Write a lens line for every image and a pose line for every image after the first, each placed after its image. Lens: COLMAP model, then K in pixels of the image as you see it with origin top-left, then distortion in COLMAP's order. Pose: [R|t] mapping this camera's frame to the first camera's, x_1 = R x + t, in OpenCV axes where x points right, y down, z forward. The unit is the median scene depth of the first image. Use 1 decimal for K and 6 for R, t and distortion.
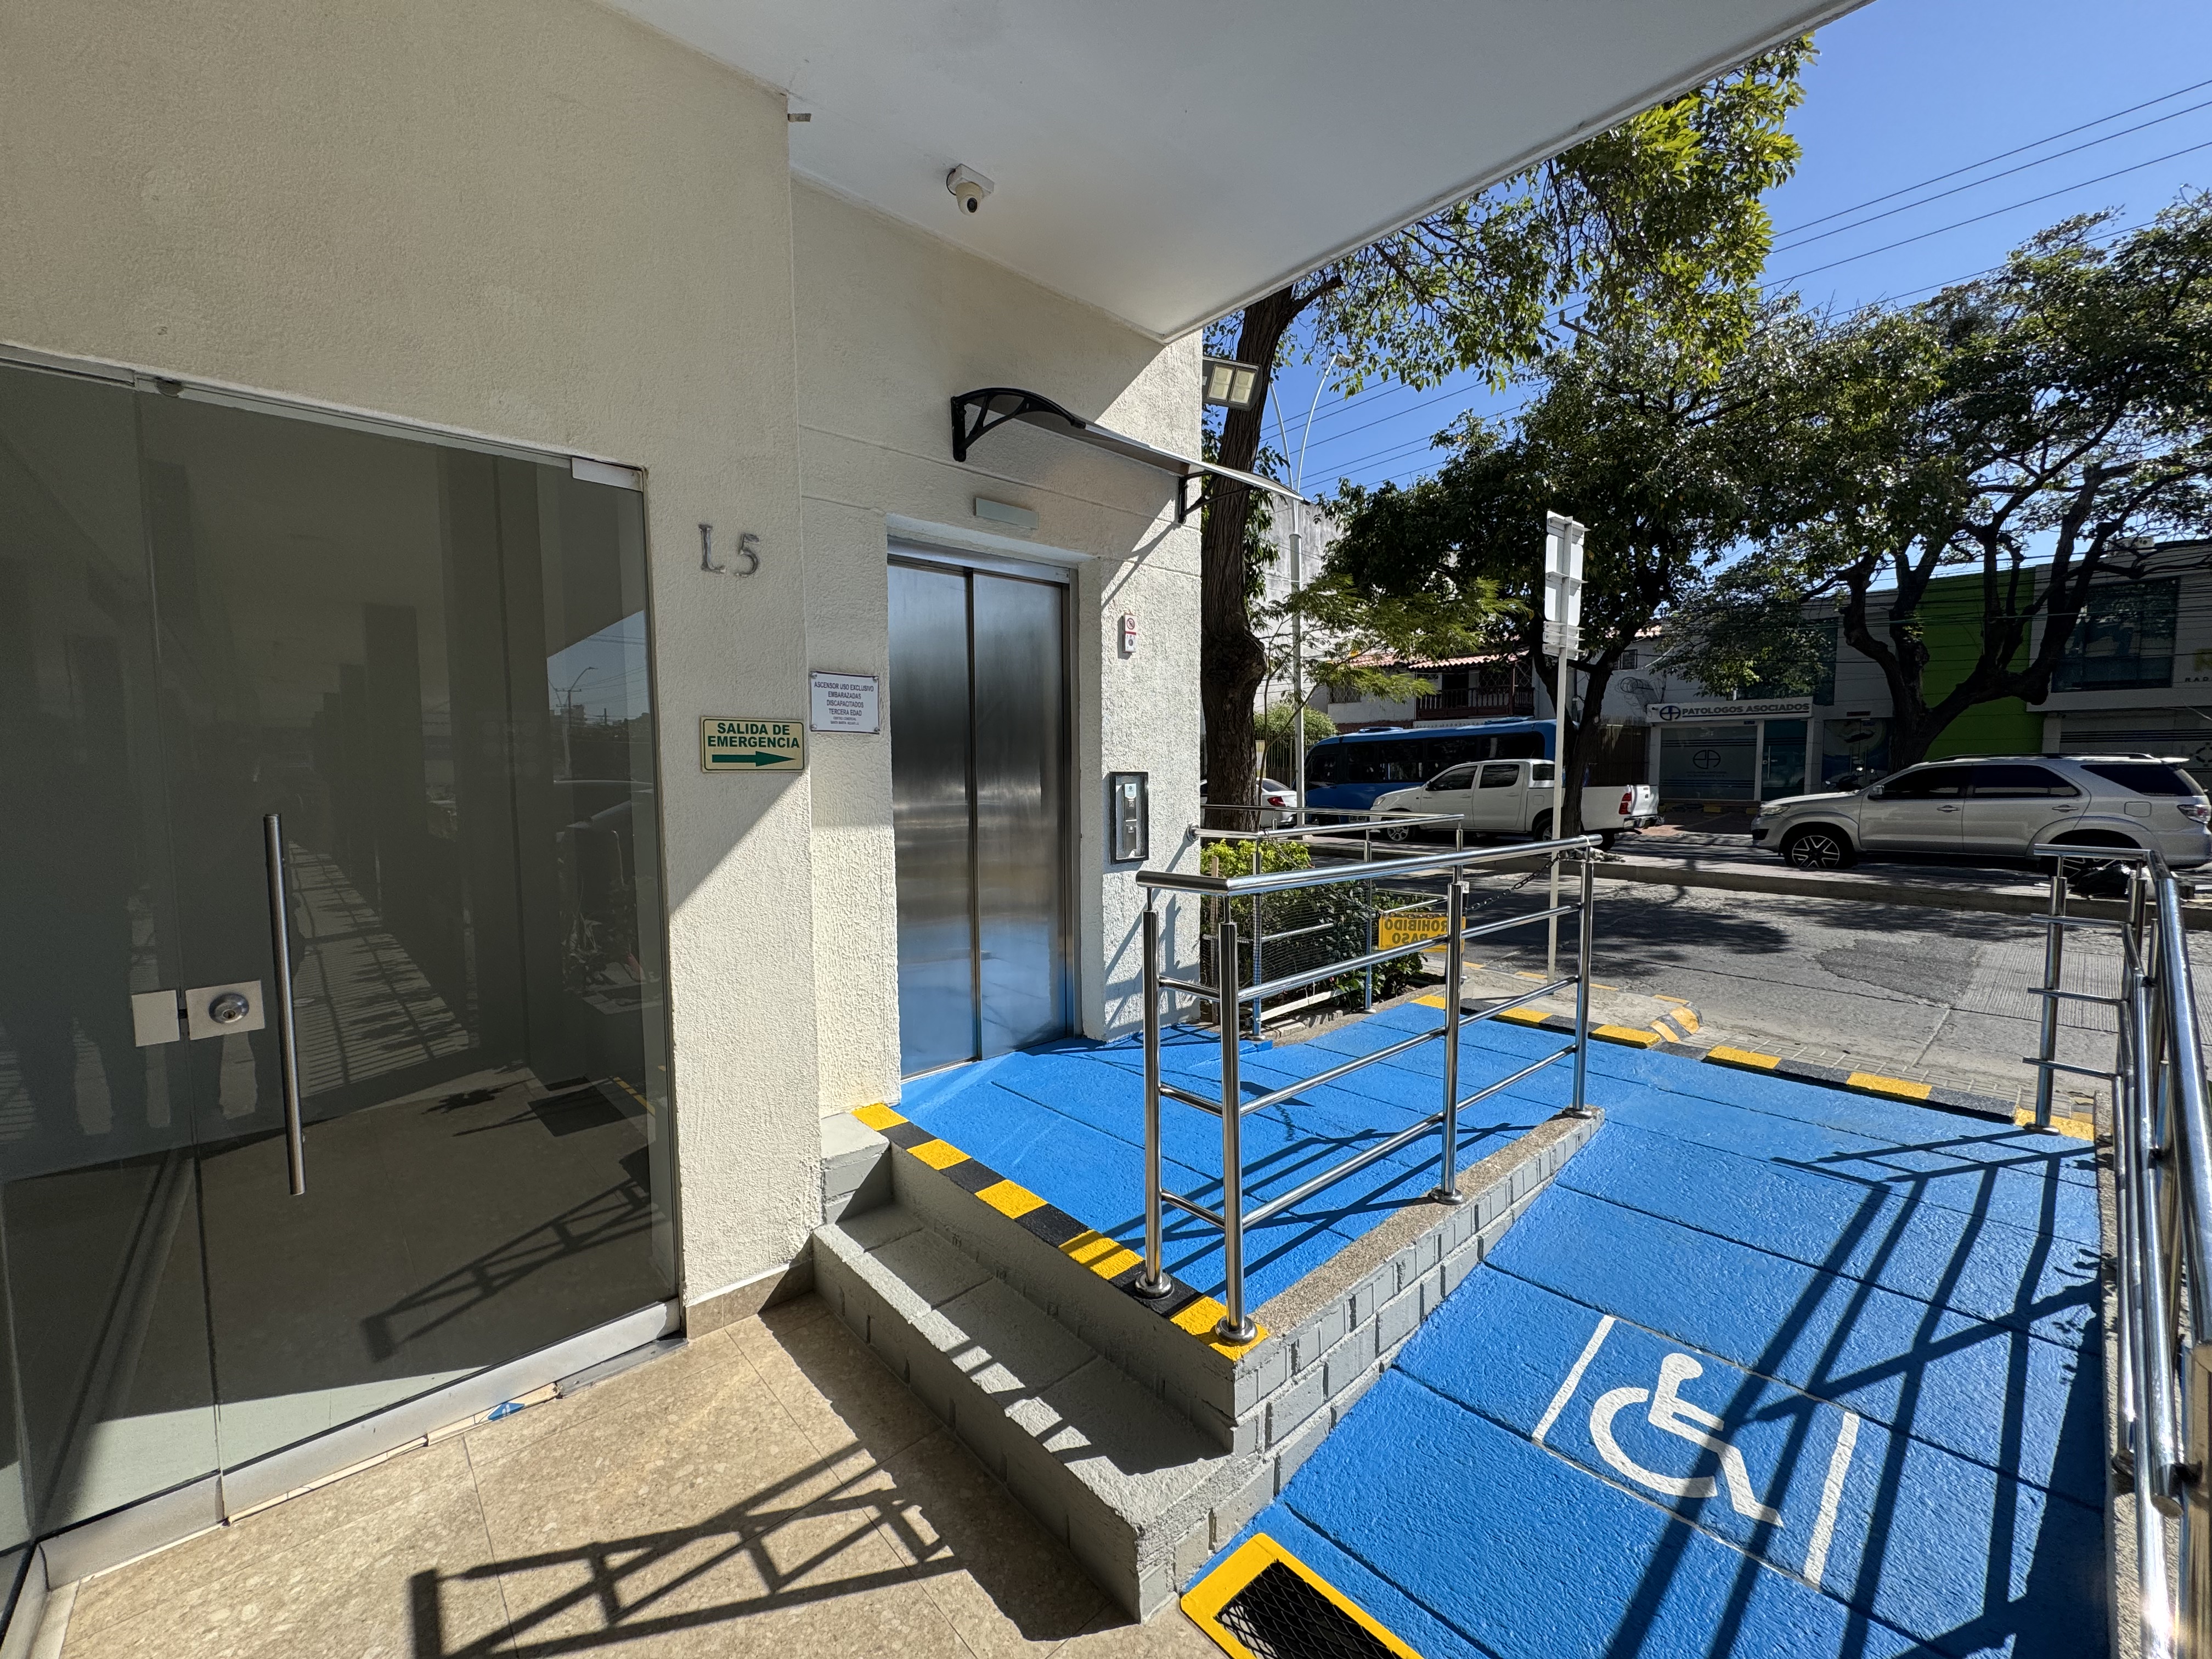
lens RADIAL K [[886.0, 0, 1106.0], [0, 886.0, 829.5], [0, 0, 1]] dist [0.000793, 0.000293]
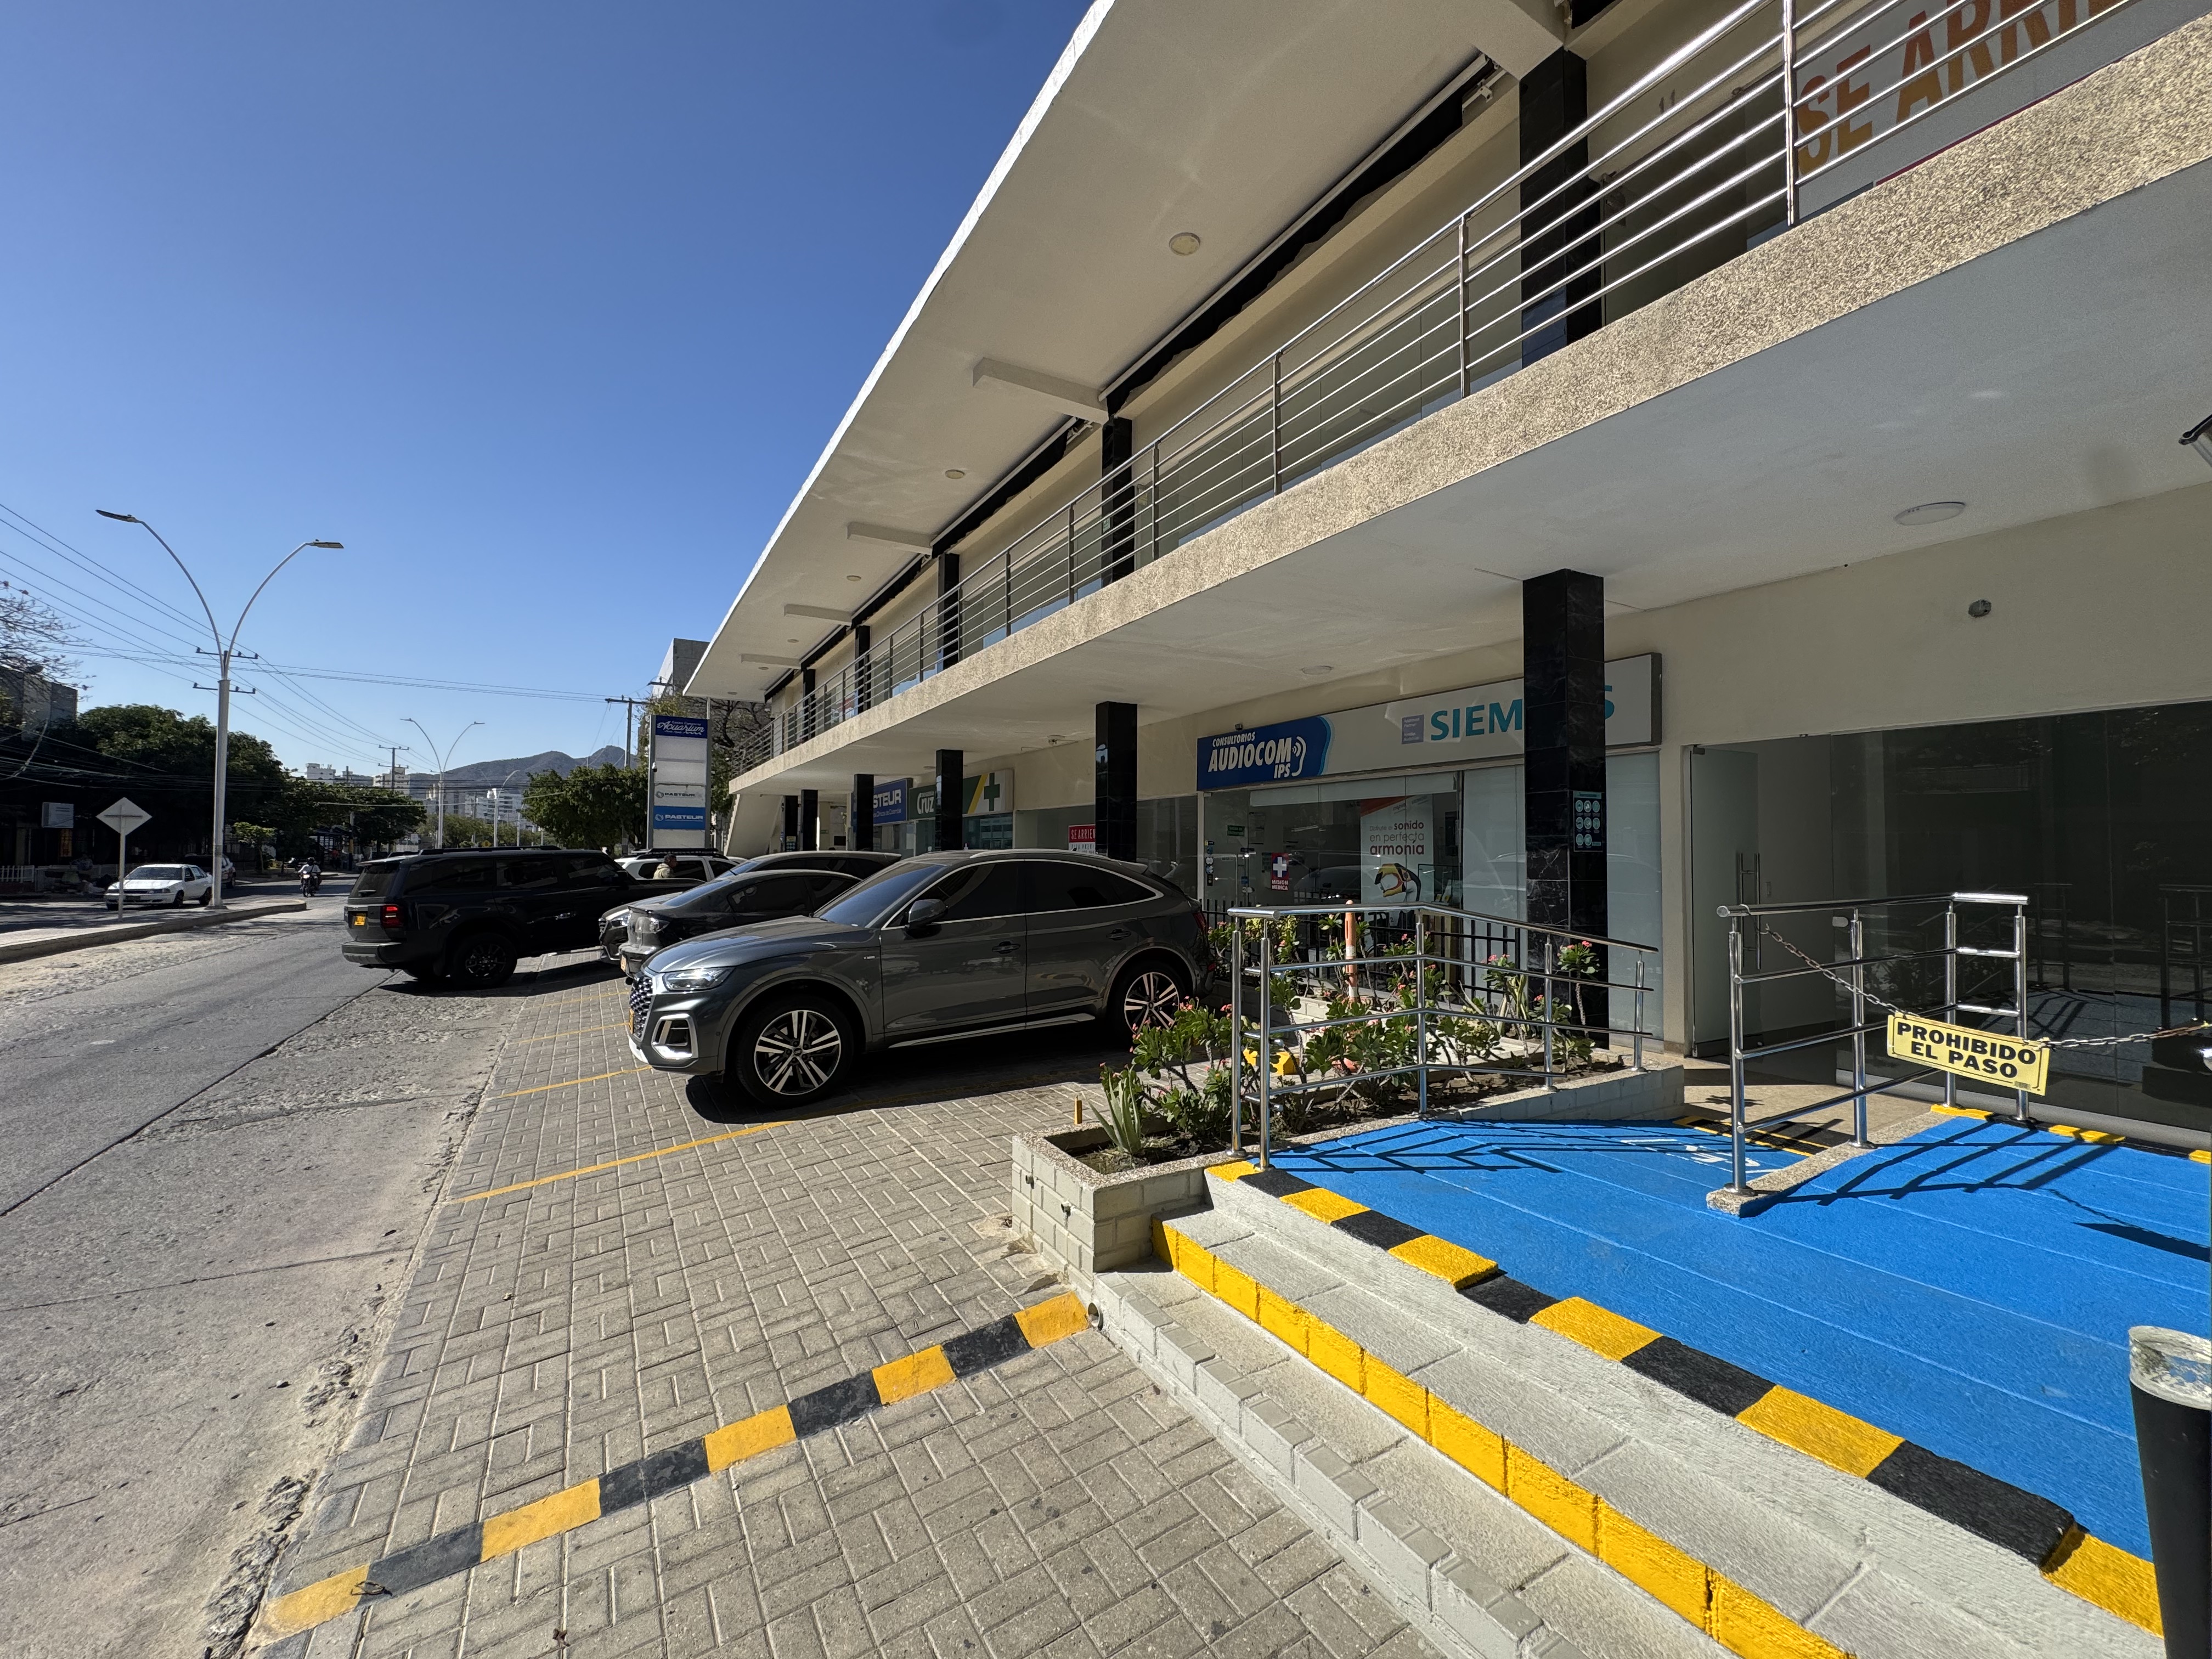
lens RADIAL K [[886.0, 0, 1106.0], [0, 886.0, 829.5], [0, 0, 1]] dist [0.000793, 0.000293]
pose [[-0.976206, 0.009777, 0.216626, 1.094524], [0.018032, 0.999183, 0.036166, -0.141575], [-0.216096, 0.039211, -0.975585, 2.294953]]
